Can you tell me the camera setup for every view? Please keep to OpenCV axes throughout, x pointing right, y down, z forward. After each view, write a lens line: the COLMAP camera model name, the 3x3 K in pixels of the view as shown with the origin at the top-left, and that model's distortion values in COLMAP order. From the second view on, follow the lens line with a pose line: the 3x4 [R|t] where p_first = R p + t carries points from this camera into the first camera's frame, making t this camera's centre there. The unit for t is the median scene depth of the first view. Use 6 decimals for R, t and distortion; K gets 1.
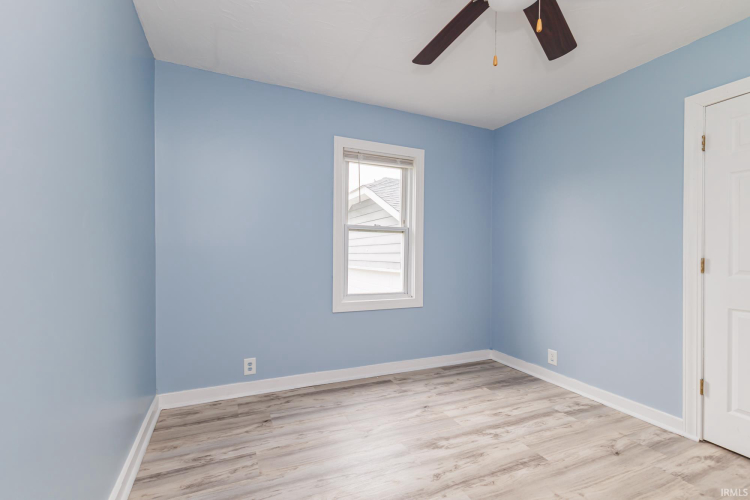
lens RADIAL K [[333.4, 0, 372.4], [0, 333.4, 255.6], [0, 0, 1]] dist [0.011590, 0.000055]
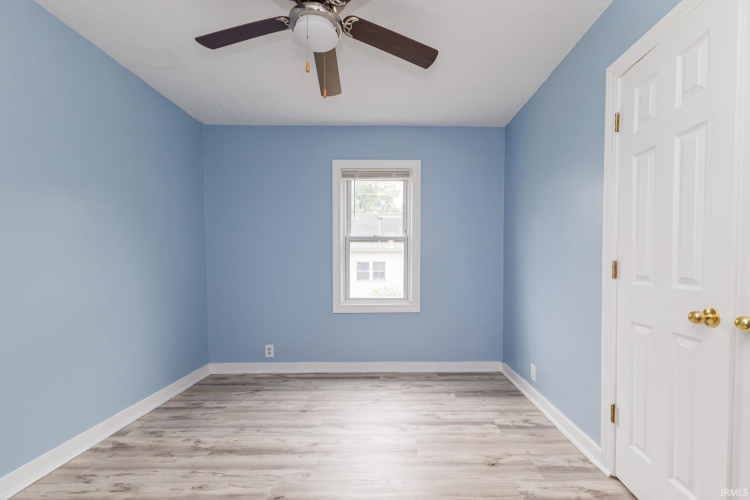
lens RADIAL K [[333.4, 0, 375.2], [0, 333.4, 273.3], [0, 0, 1]] dist [0.011590, 0.000055]
pose [[0.914479, -0.000755, -0.404632, 0.561270], [0.010553, 0.999703, 0.021984, 0.009598], [0.404495, -0.024374, 0.914215, -0.001792]]
